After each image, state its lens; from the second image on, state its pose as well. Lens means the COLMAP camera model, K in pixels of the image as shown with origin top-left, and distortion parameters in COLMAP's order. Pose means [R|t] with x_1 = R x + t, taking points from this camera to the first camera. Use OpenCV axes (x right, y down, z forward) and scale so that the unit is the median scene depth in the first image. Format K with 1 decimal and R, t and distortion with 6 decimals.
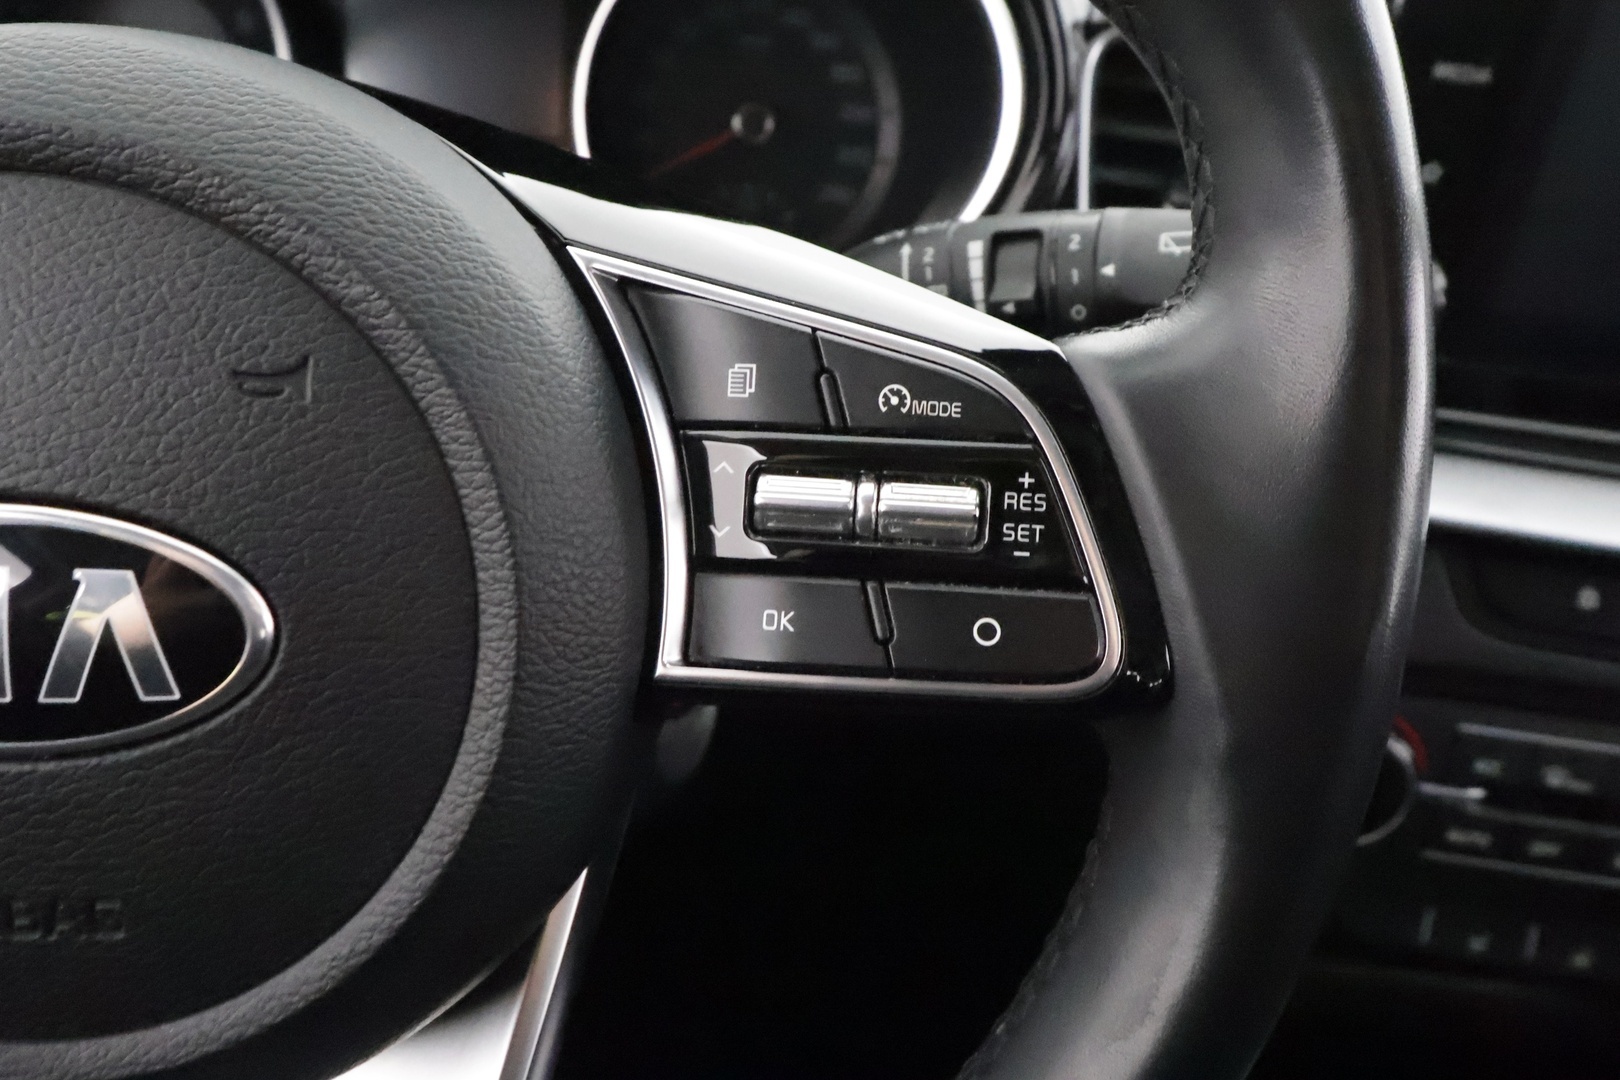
lens RADIAL K [[1292.9, 0, 814.9], [0, 1292.9, 611.8], [0, 0, 1]] dist [0.001312, 0.004149]
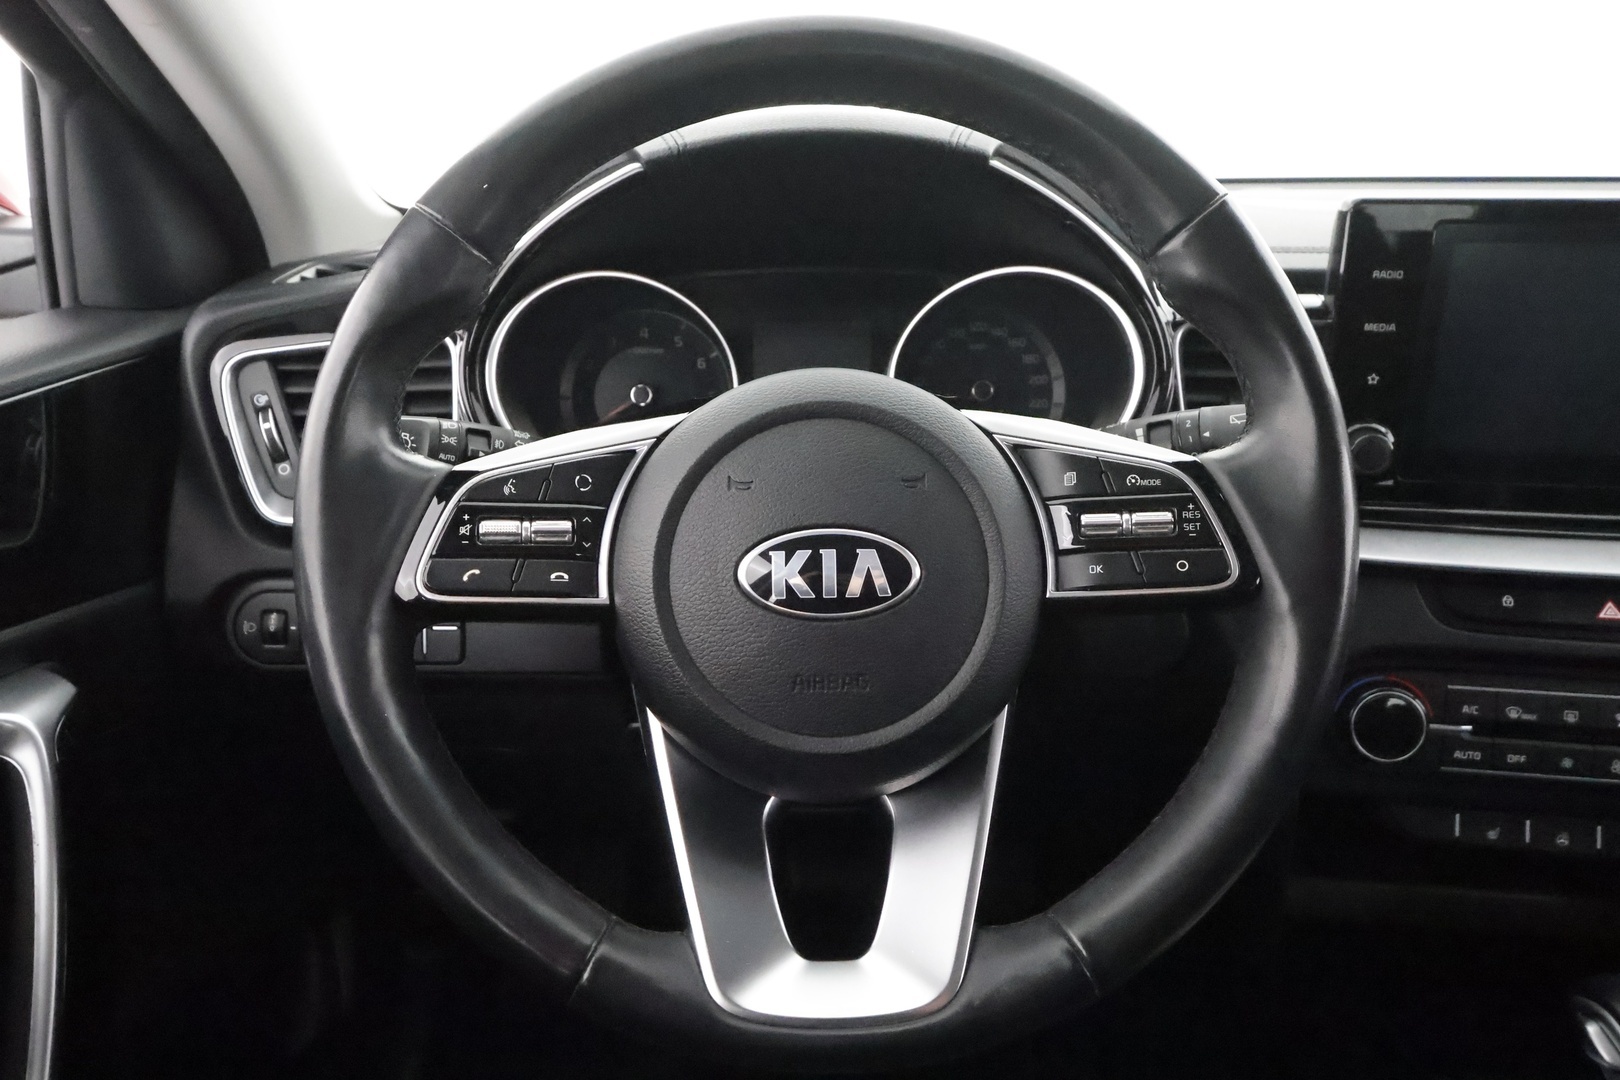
lens RADIAL K [[1133.3, 0, 810.0], [0, 1133.3, 540.0], [0, 0, 1]] dist [0.000597, 0.000214]
pose [[0.992619, -0.072862, -0.096946, -0.351257], [0.048793, 0.971783, -0.230774, 0.420290], [0.111025, 0.224340, 0.968166, -1.165822]]
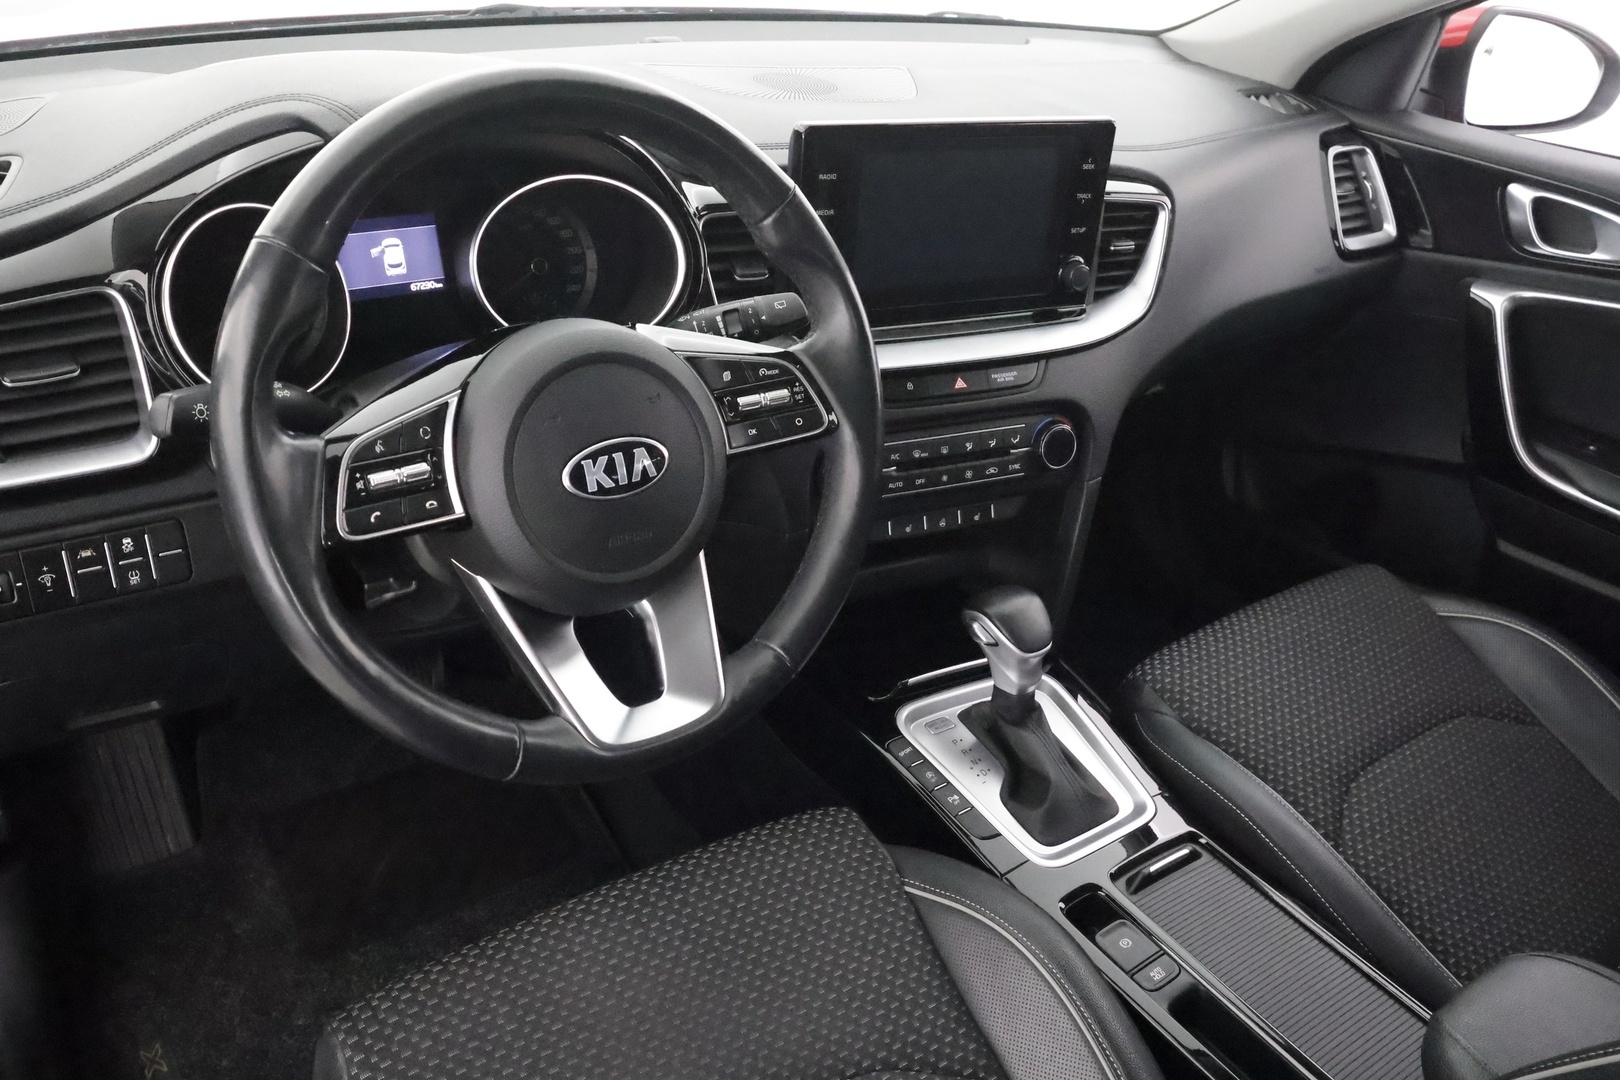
lens RADIAL K [[1257.4, 0, 810.0], [0, 1257.4, 540.0], [0, 0, 1]] dist [-0.003599, -0.002932]
pose [[0.859296, -0.274132, 0.431813, -1.625605], [0.265858, 0.960621, 0.080791, 0.061728], [-0.436956, 0.045378, 0.898338, -2.537098]]
